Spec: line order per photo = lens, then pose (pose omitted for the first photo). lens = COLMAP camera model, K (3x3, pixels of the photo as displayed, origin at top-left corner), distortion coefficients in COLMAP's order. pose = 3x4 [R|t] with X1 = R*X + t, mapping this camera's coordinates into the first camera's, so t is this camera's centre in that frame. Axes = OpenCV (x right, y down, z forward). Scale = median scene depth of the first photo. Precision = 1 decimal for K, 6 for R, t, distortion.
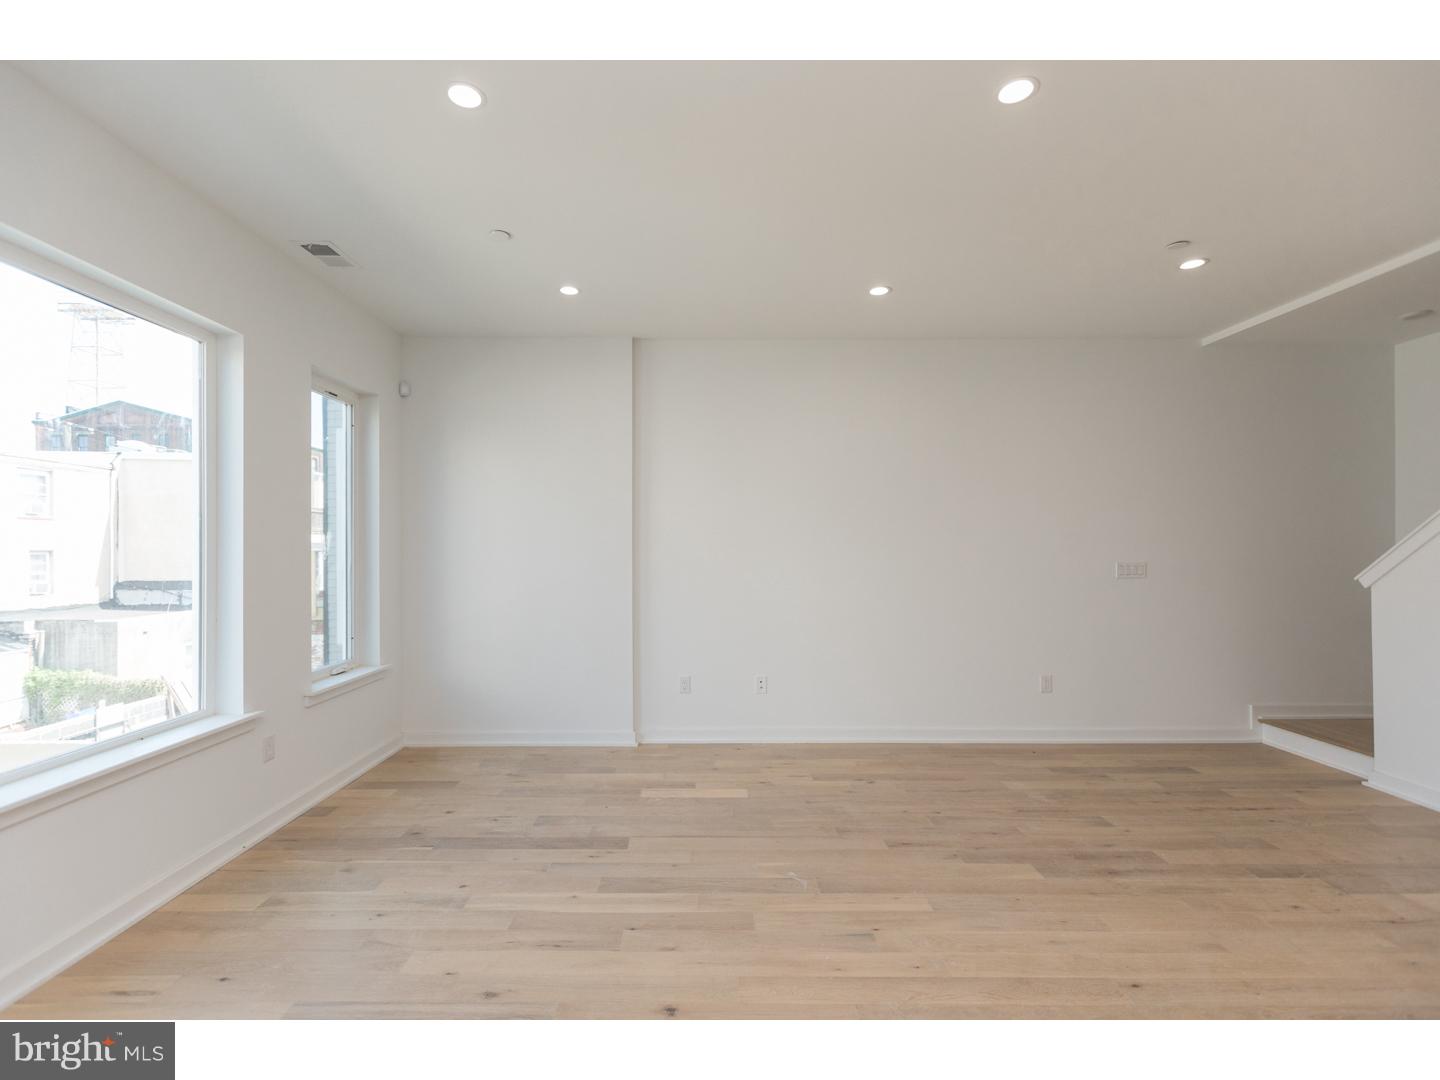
lens RADIAL K [[646.6, 0, 701.7], [0, 646.6, 546.1], [0, 0, 1]] dist [0.002956, -0.000745]
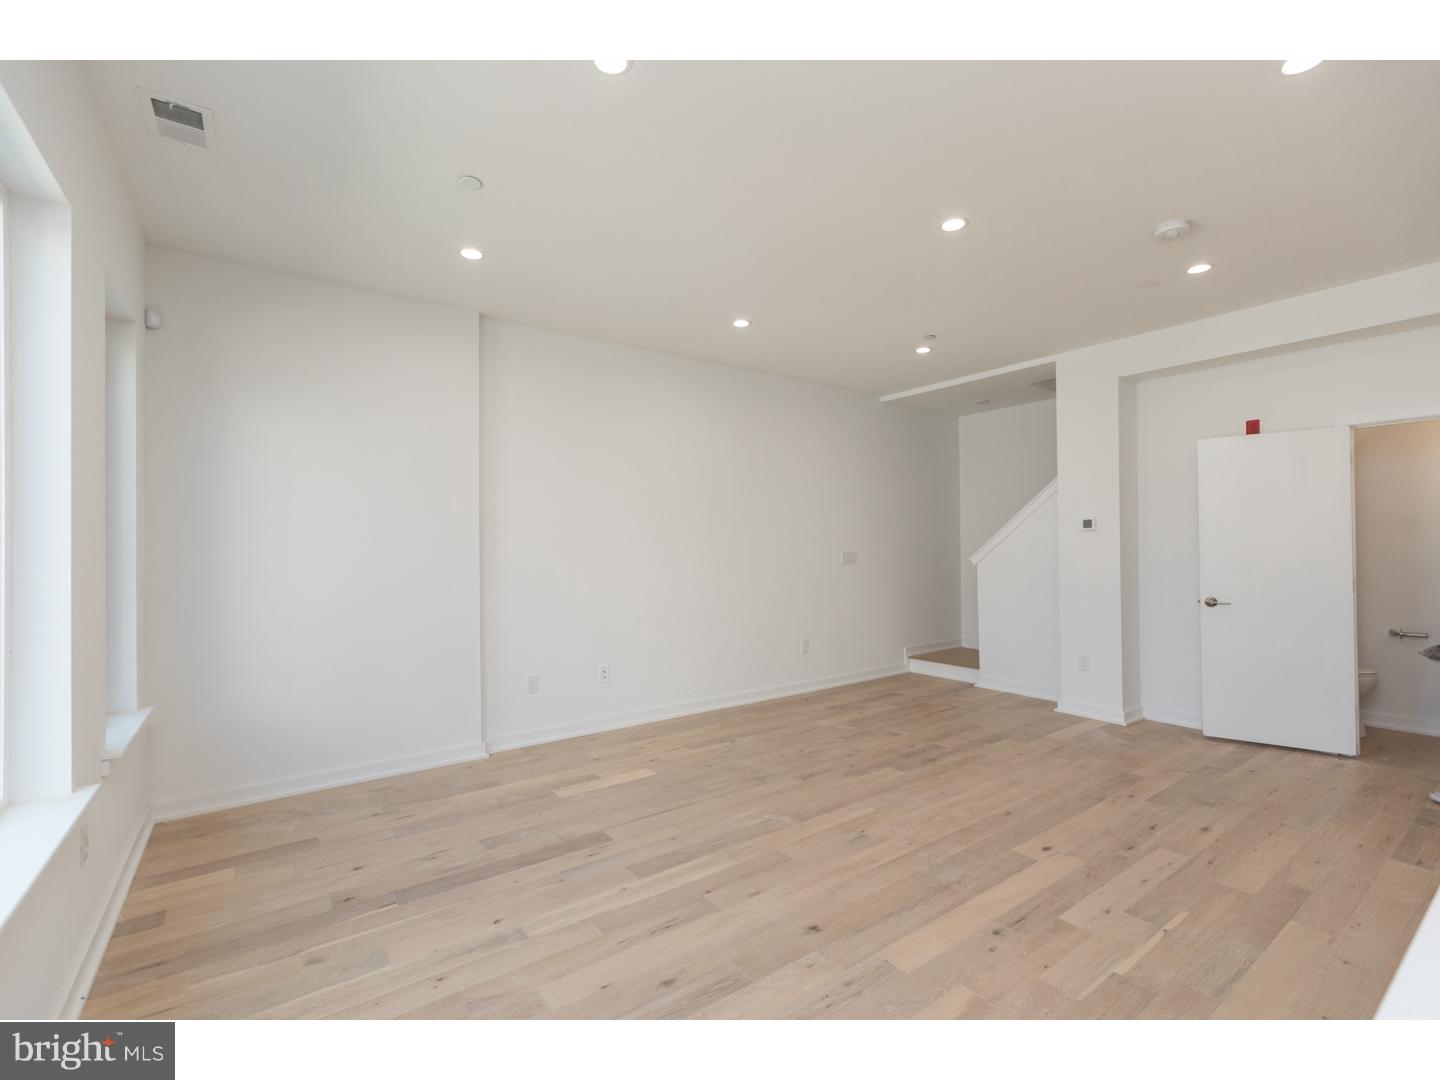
lens RADIAL K [[640.0, 0, 716.2], [0, 640.0, 537.9], [0, 0, 1]] dist [0.000990, -0.000766]
pose [[0.807627, 0.003429, 0.589684, -0.500492], [0.006148, 0.999880, -0.014235, 0.016961], [-0.589662, 0.015122, 0.807509, 0.093451]]
